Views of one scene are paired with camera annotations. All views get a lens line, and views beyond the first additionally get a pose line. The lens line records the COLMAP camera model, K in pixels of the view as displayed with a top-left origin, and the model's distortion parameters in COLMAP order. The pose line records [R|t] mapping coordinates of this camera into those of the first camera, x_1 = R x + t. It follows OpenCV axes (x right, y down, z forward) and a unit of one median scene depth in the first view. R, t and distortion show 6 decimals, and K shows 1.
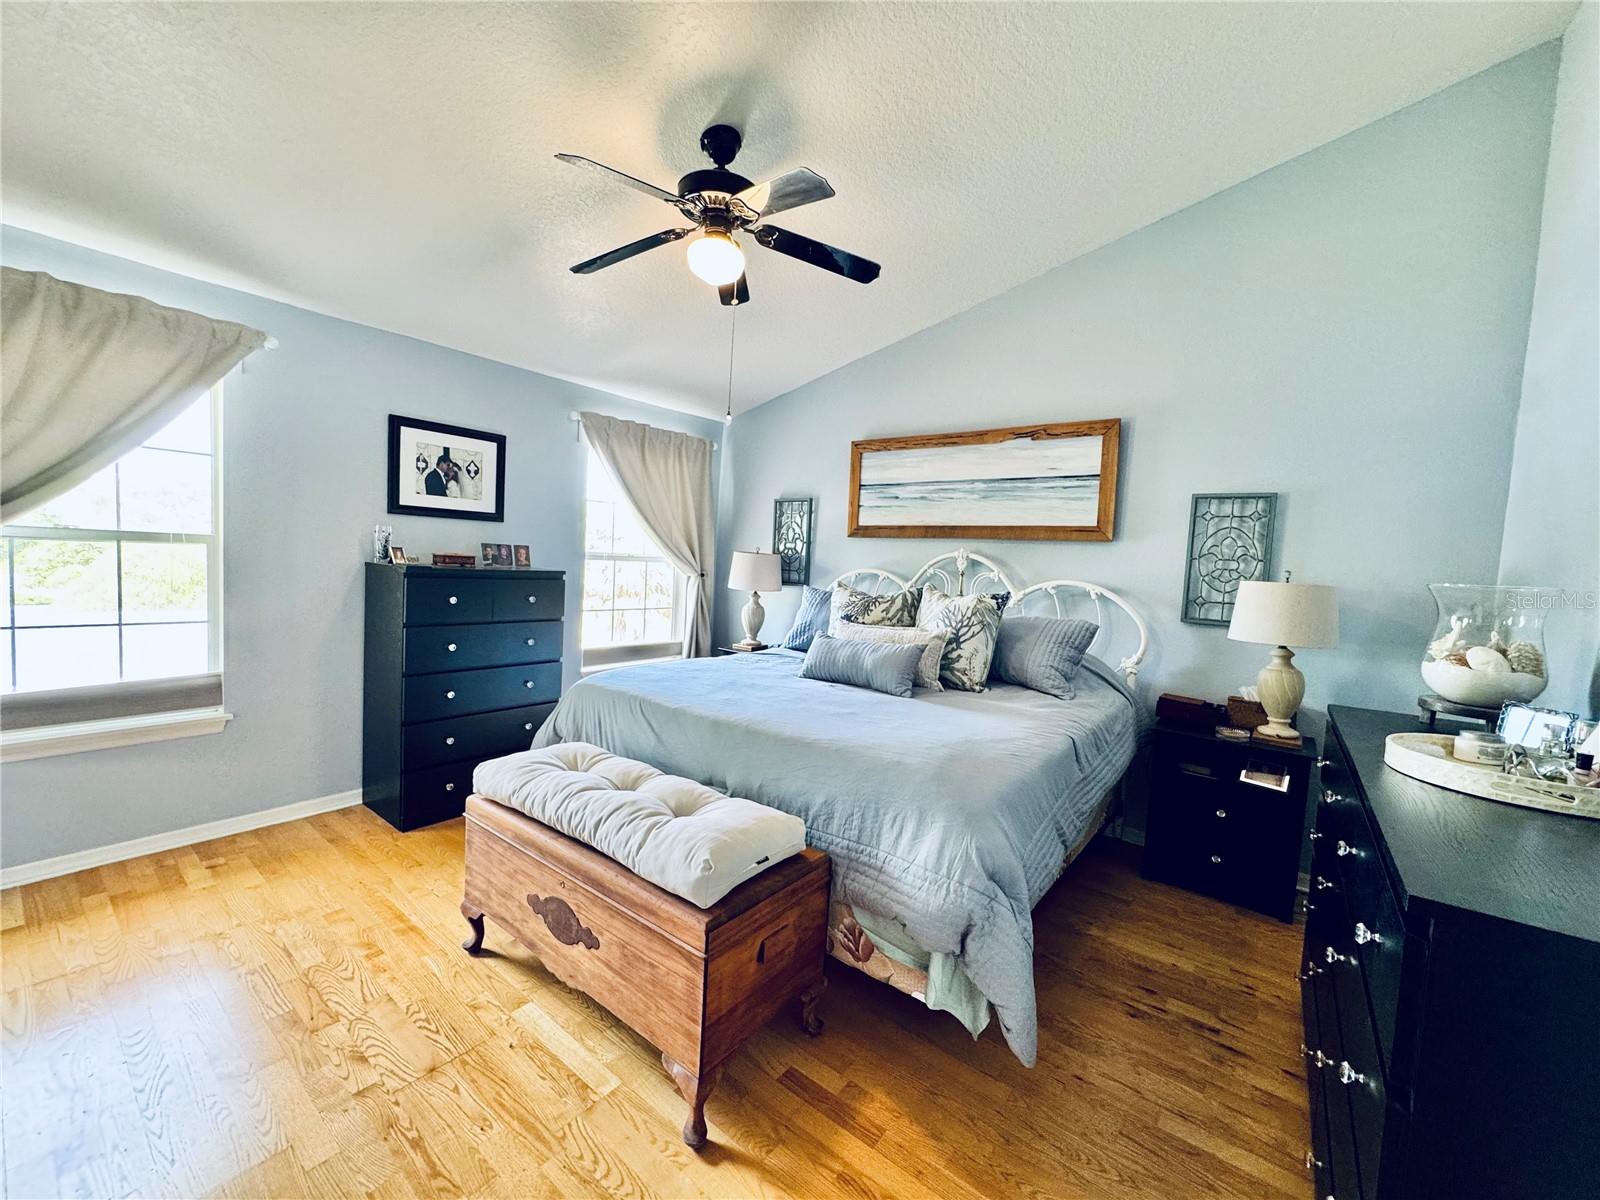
lens RADIAL K [[642.0, 0, 799.9], [0, 642.0, 601.2], [0, 0, 1]] dist [-0.003946, 0.000620]
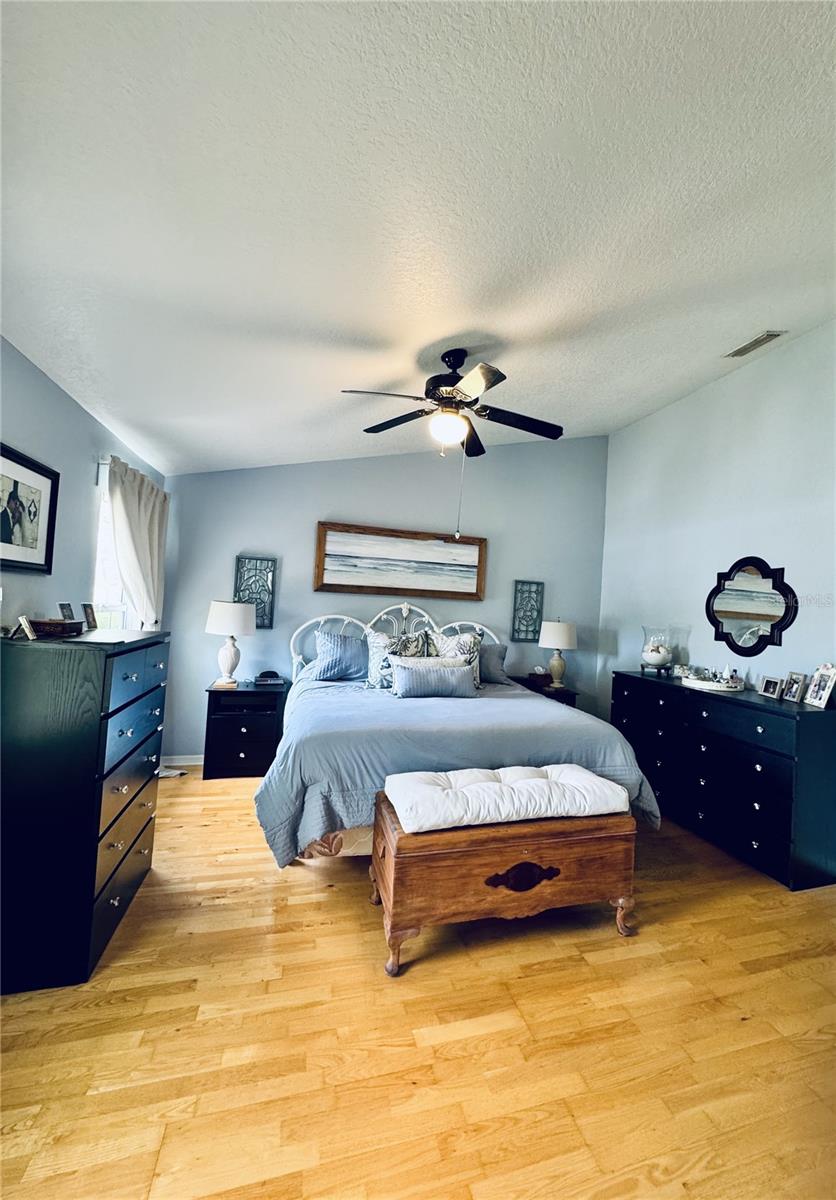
lens RADIAL K [[481.1, 0, 448.8], [0, 481.1, 597.2], [0, 0, 1]] dist [-0.000247, -0.000065]
pose [[0.574366, 0.002245, 0.818596, -0.717118], [0.027188, 0.999392, -0.021817, -0.071955], [-0.818147, 0.034787, 0.573956, 0.239847]]
